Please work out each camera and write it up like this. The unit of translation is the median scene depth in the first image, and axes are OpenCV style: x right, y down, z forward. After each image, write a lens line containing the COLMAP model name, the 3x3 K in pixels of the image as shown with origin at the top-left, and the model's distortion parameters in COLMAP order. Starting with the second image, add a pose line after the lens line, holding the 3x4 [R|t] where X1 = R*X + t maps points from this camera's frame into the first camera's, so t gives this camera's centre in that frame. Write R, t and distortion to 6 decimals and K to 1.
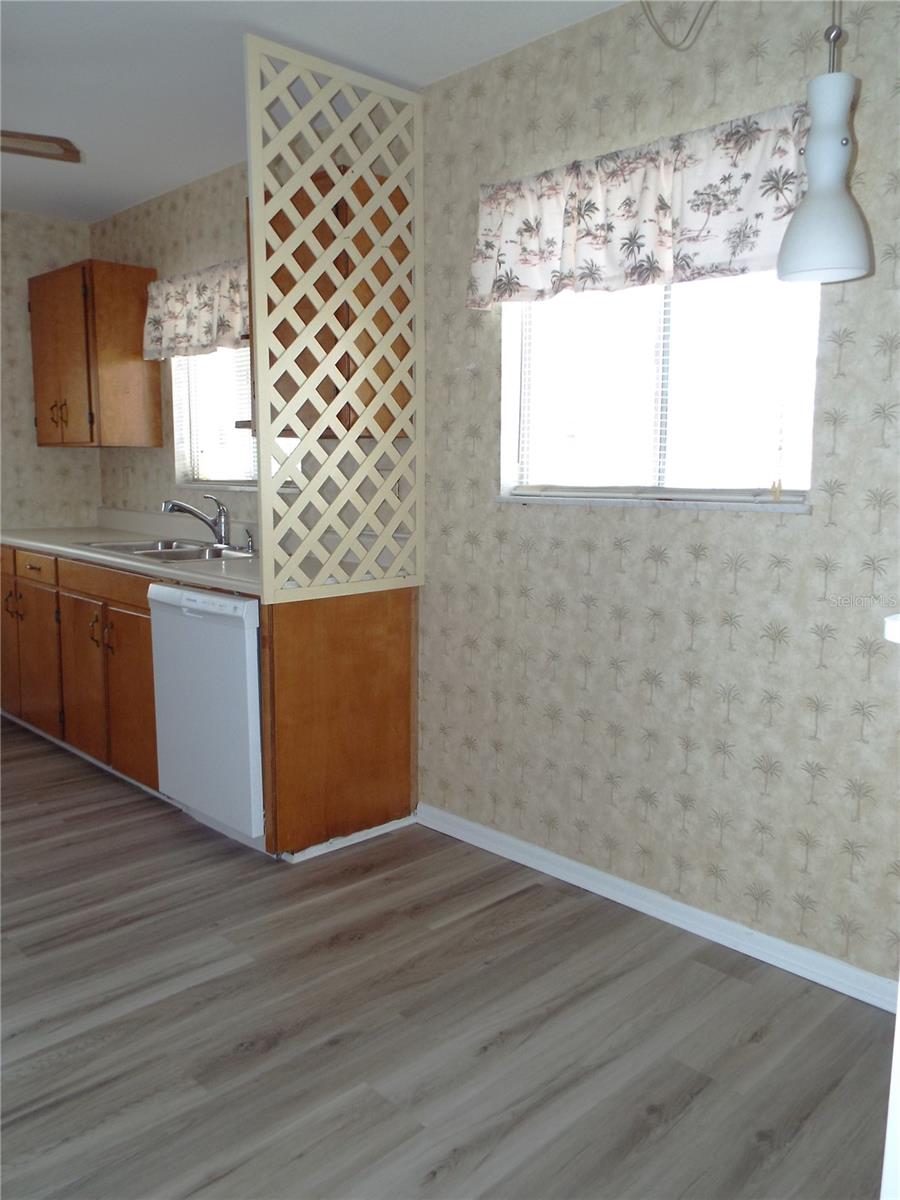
lens RADIAL K [[949.0, 0, 449.8], [0, 949.0, 596.4], [0, 0, 1]] dist [-0.007851, 0.009887]
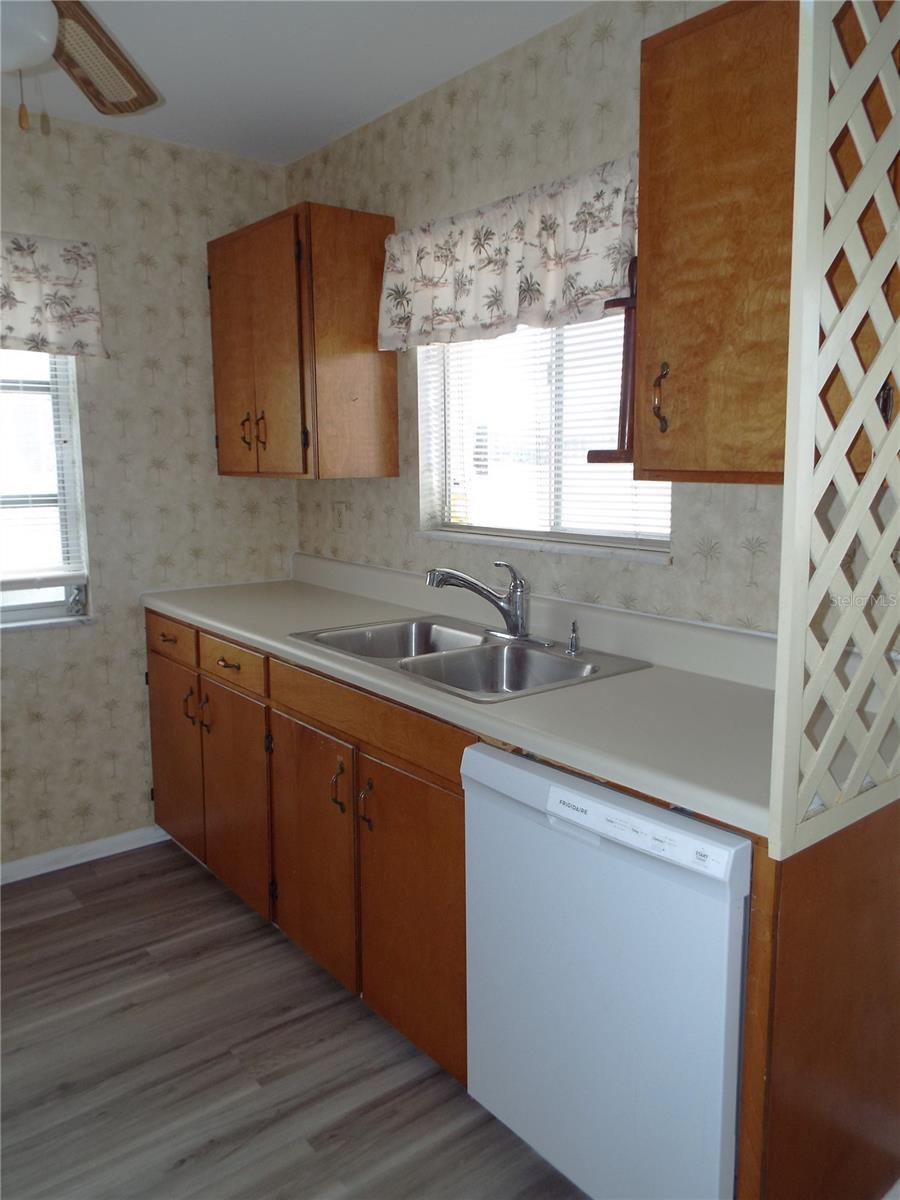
lens RADIAL K [[949.0, 0, 452.3], [0, 949.0, 600.5], [0, 0, 1]] dist [-0.007851, 0.009887]
pose [[0.993461, 0.002068, -0.114156, -0.195567], [-0.000344, 0.999886, 0.015119, -0.082147], [0.114174, -0.014981, 0.993348, 0.333393]]
